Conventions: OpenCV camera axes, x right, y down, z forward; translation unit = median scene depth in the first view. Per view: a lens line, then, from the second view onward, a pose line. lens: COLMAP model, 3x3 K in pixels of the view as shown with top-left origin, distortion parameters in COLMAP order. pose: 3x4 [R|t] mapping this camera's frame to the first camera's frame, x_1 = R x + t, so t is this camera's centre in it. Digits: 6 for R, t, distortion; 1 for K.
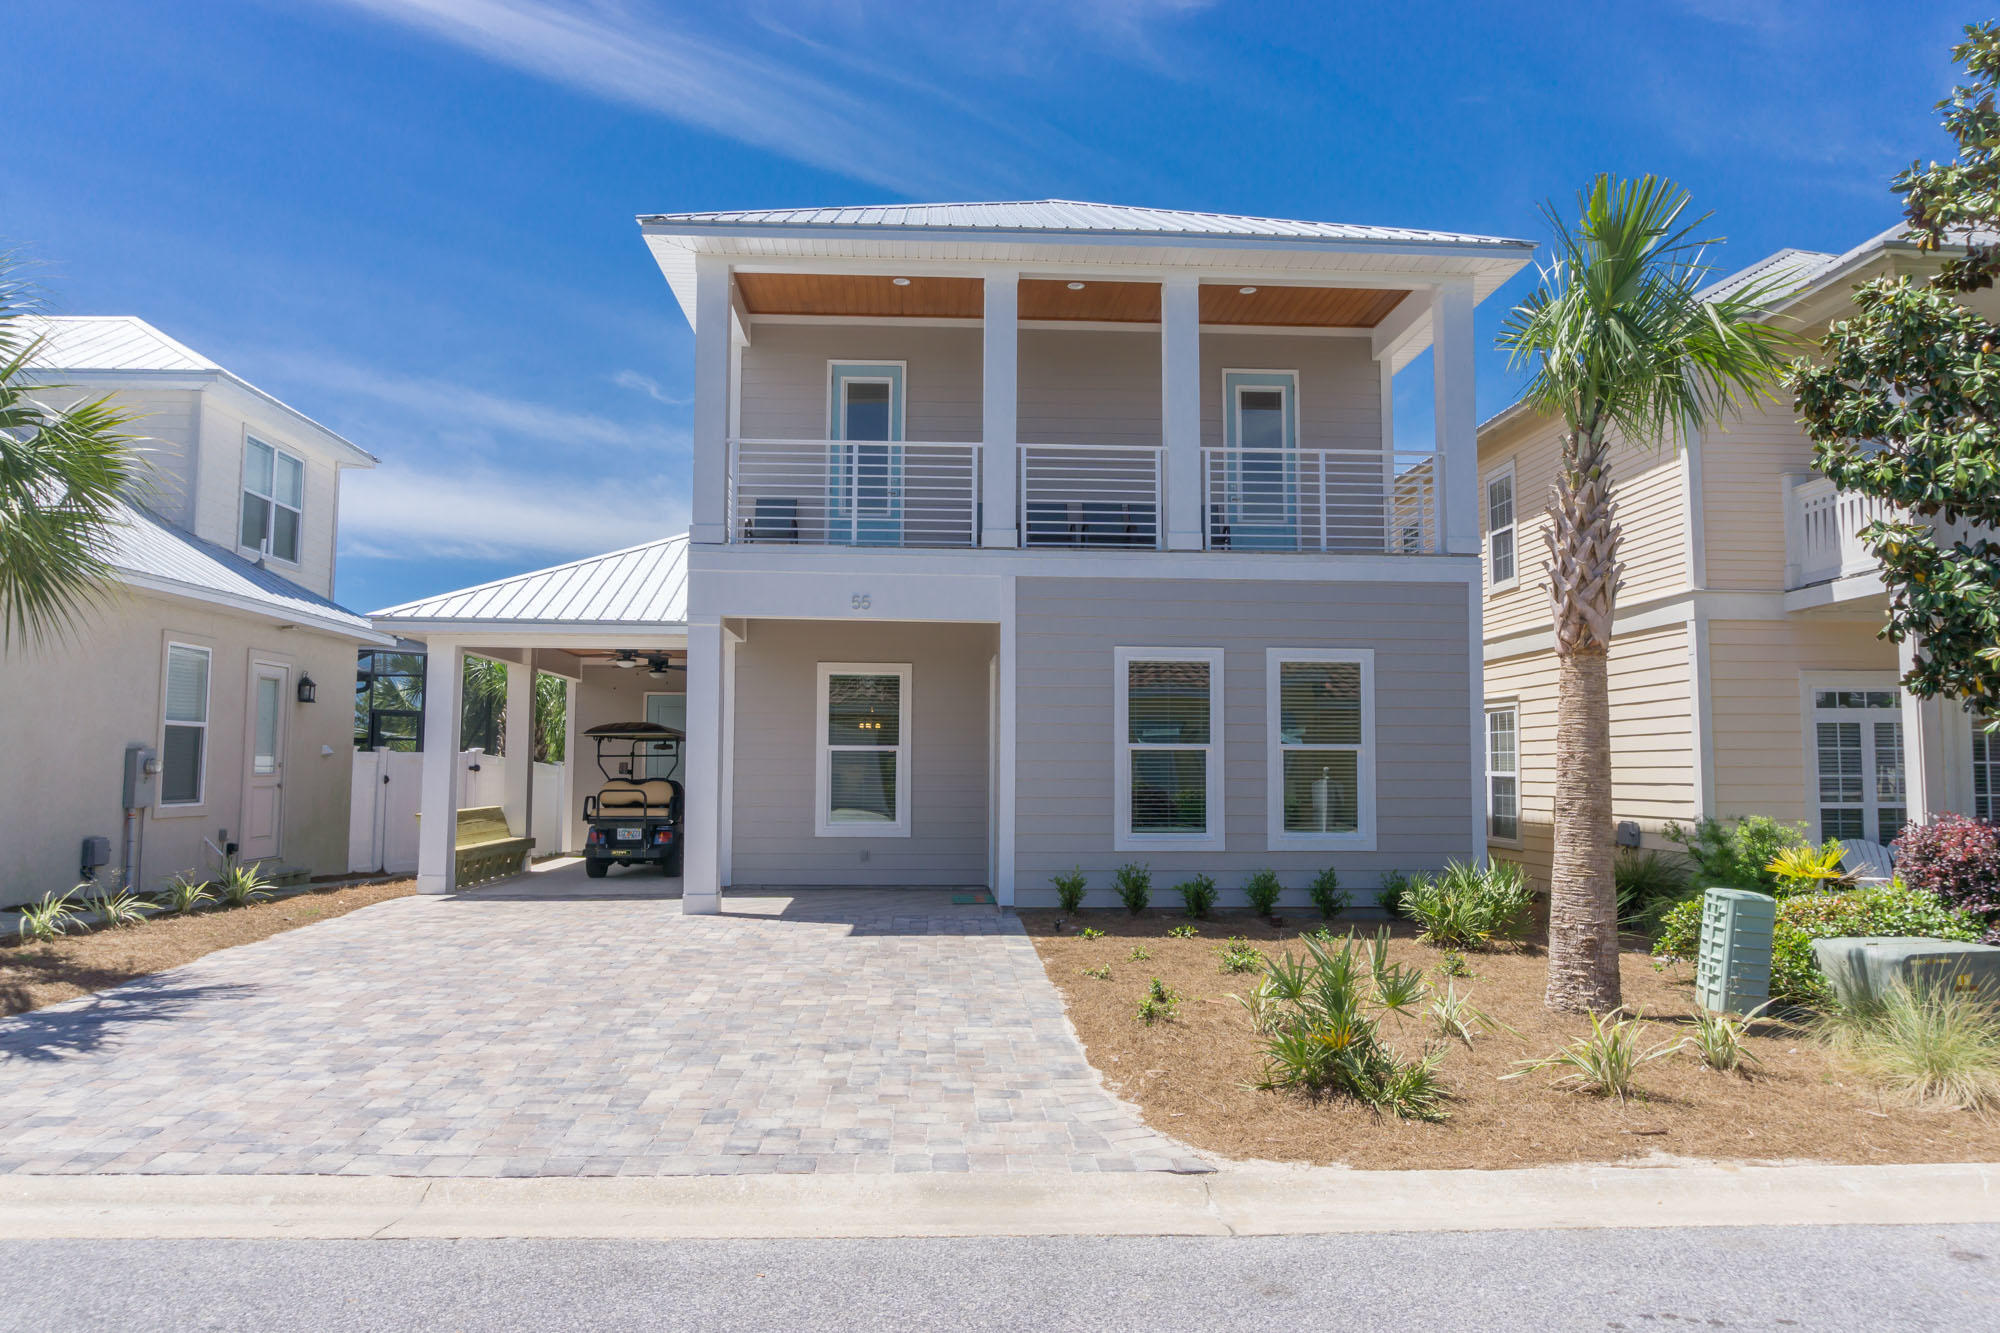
lens RADIAL K [[1332.3, 0, 996.4], [0, 1332.3, 683.8], [0, 0, 1]] dist [-0.019576, -0.001633]
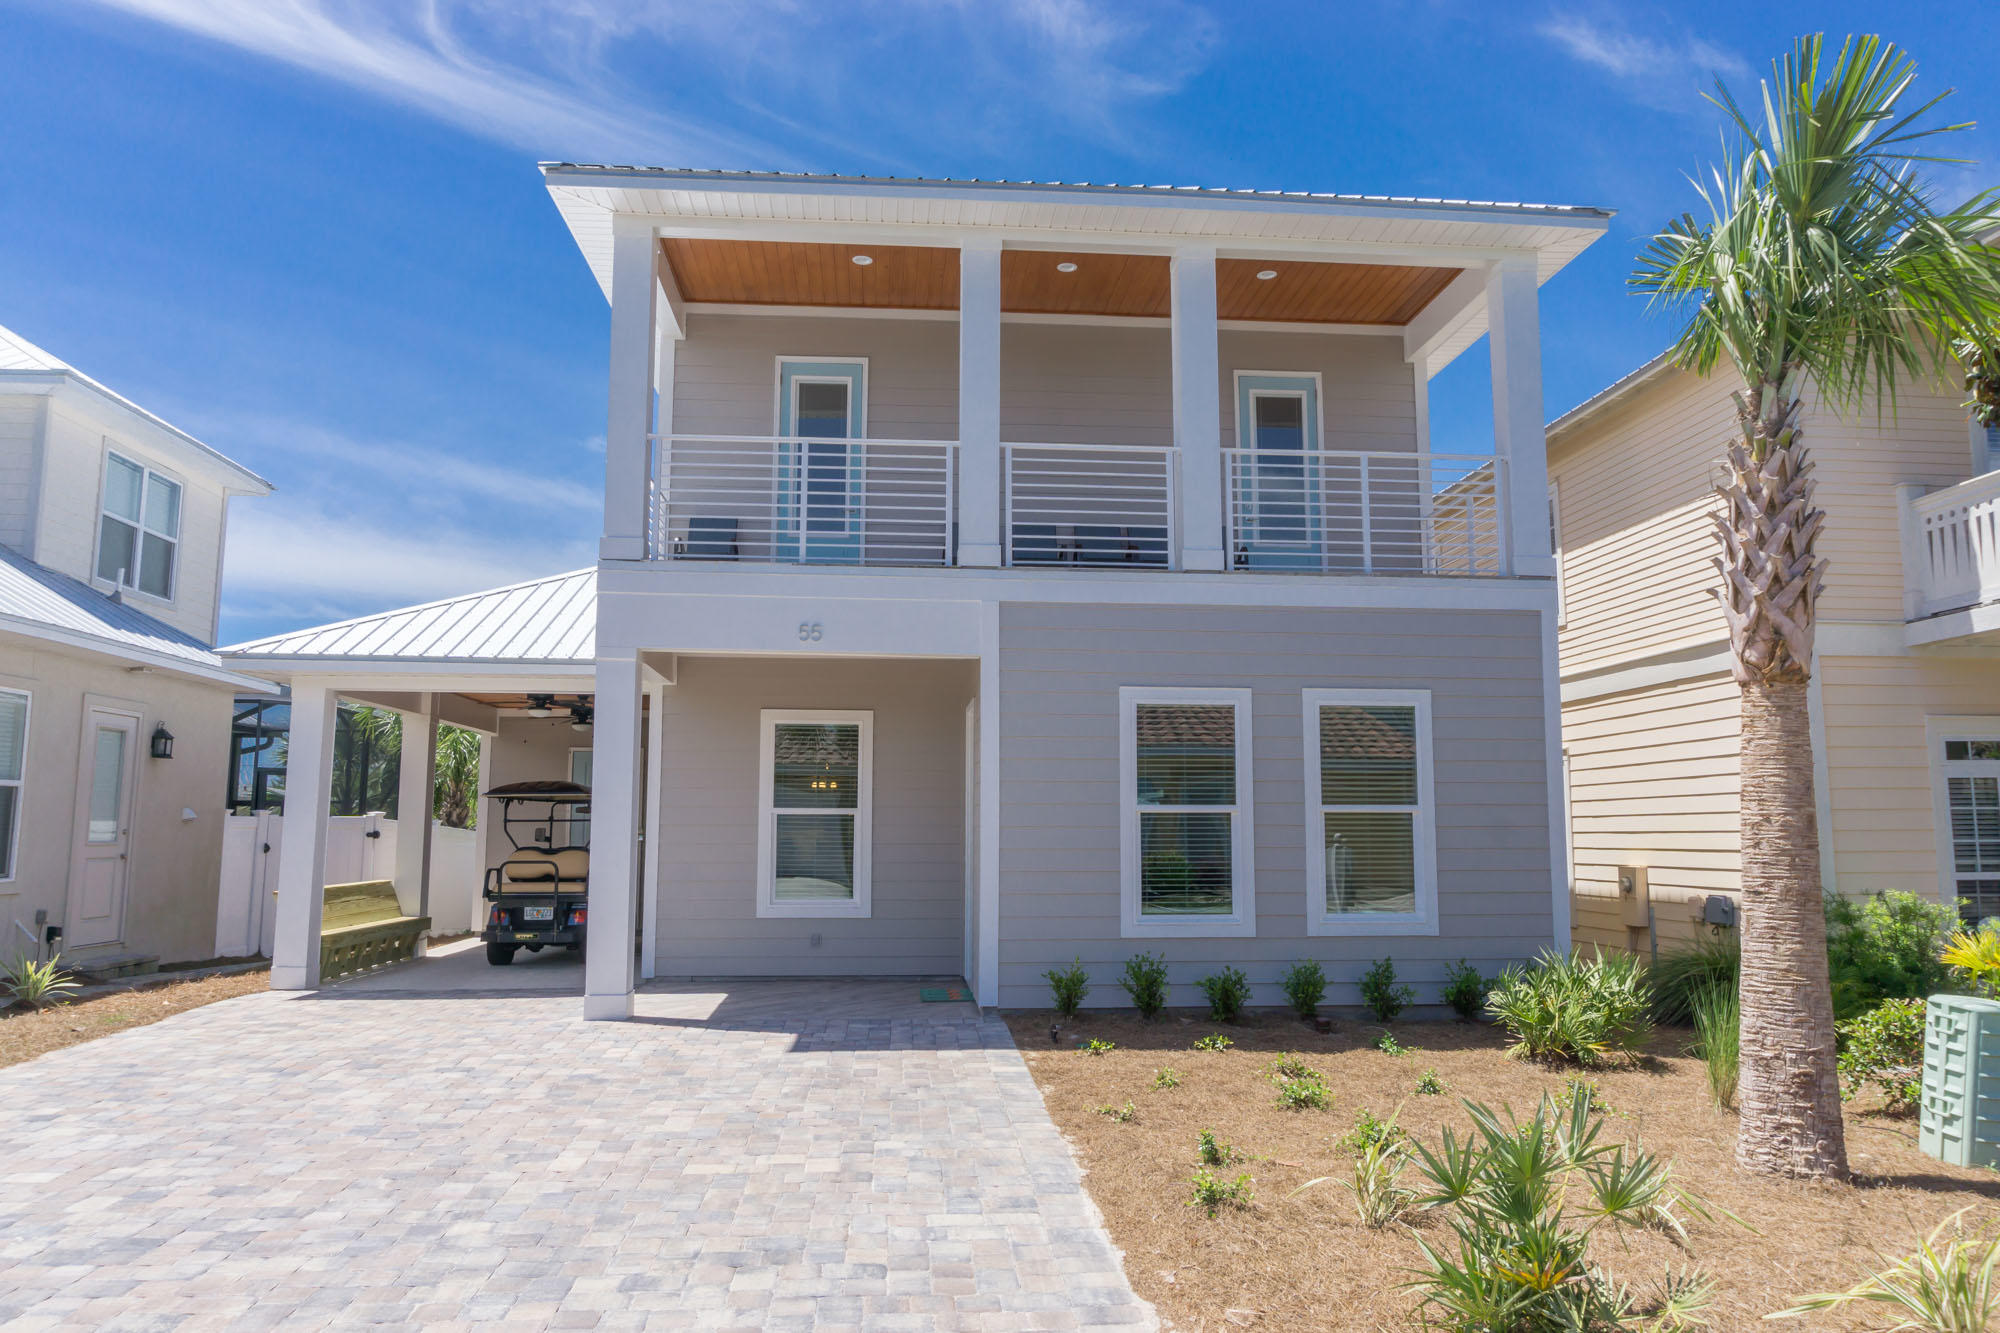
lens RADIAL K [[1332.3, 0, 994.7], [0, 1332.3, 675.9], [0, 0, 1]] dist [-0.019576, -0.001633]
pose [[0.999697, 0.000195, 0.024599, -0.008376], [0.001096, 0.998623, -0.052444, 0.008457], [-0.024576, 0.052455, 0.998321, 0.180414]]
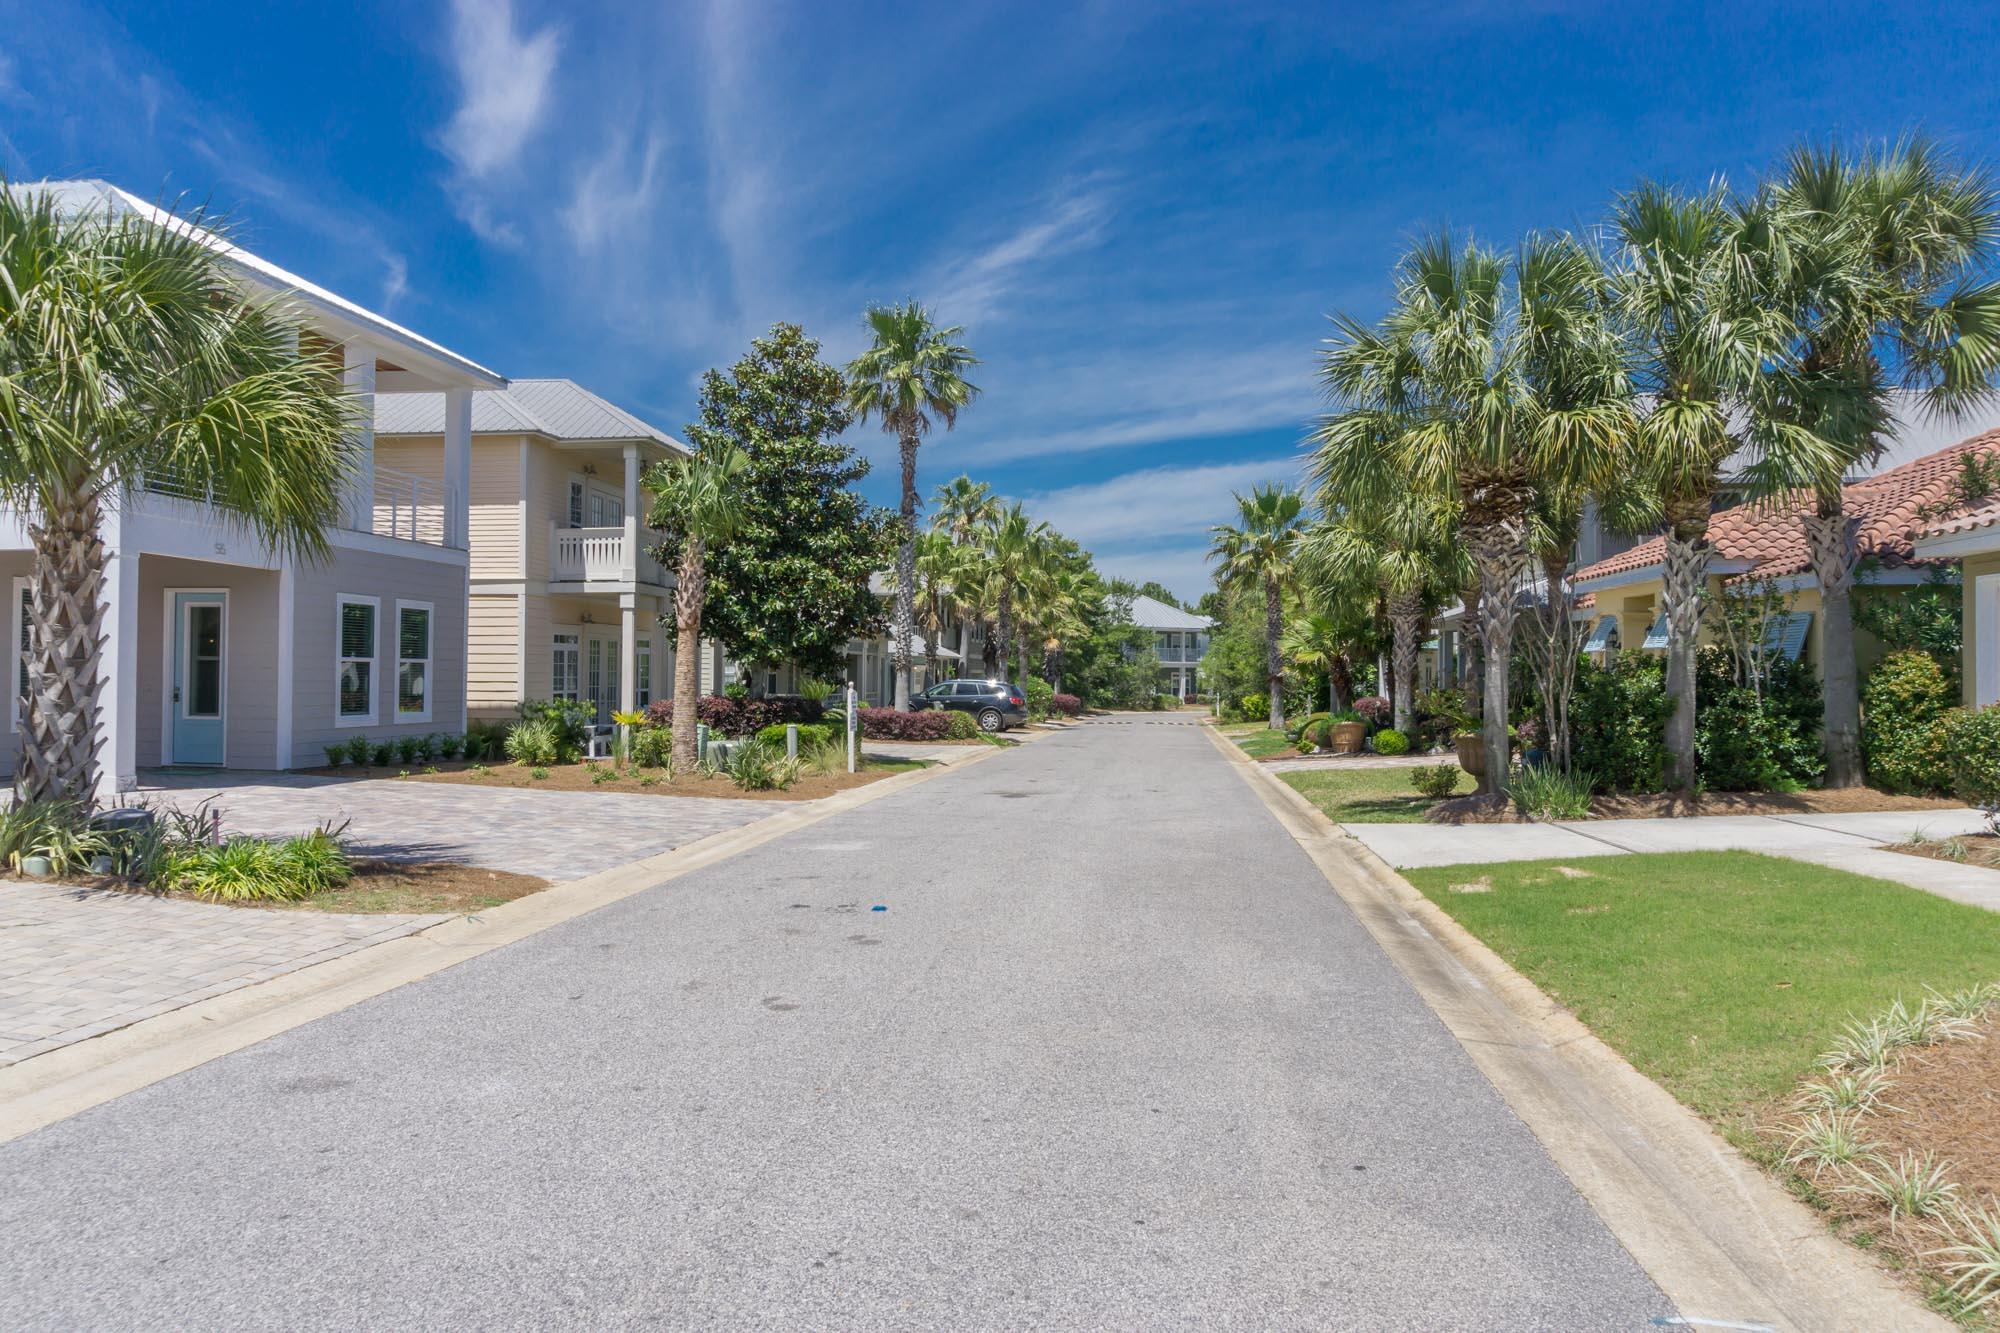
lens RADIAL K [[1332.3, 0, 1002.5], [0, 1332.3, 675.5], [0, 0, 1]] dist [-0.019576, -0.001633]
pose [[0.167107, -0.003431, 0.985933, -1.247285], [-0.069109, 0.997494, 0.015185, -0.009169], [-0.983514, -0.070675, 0.166451, 0.012350]]
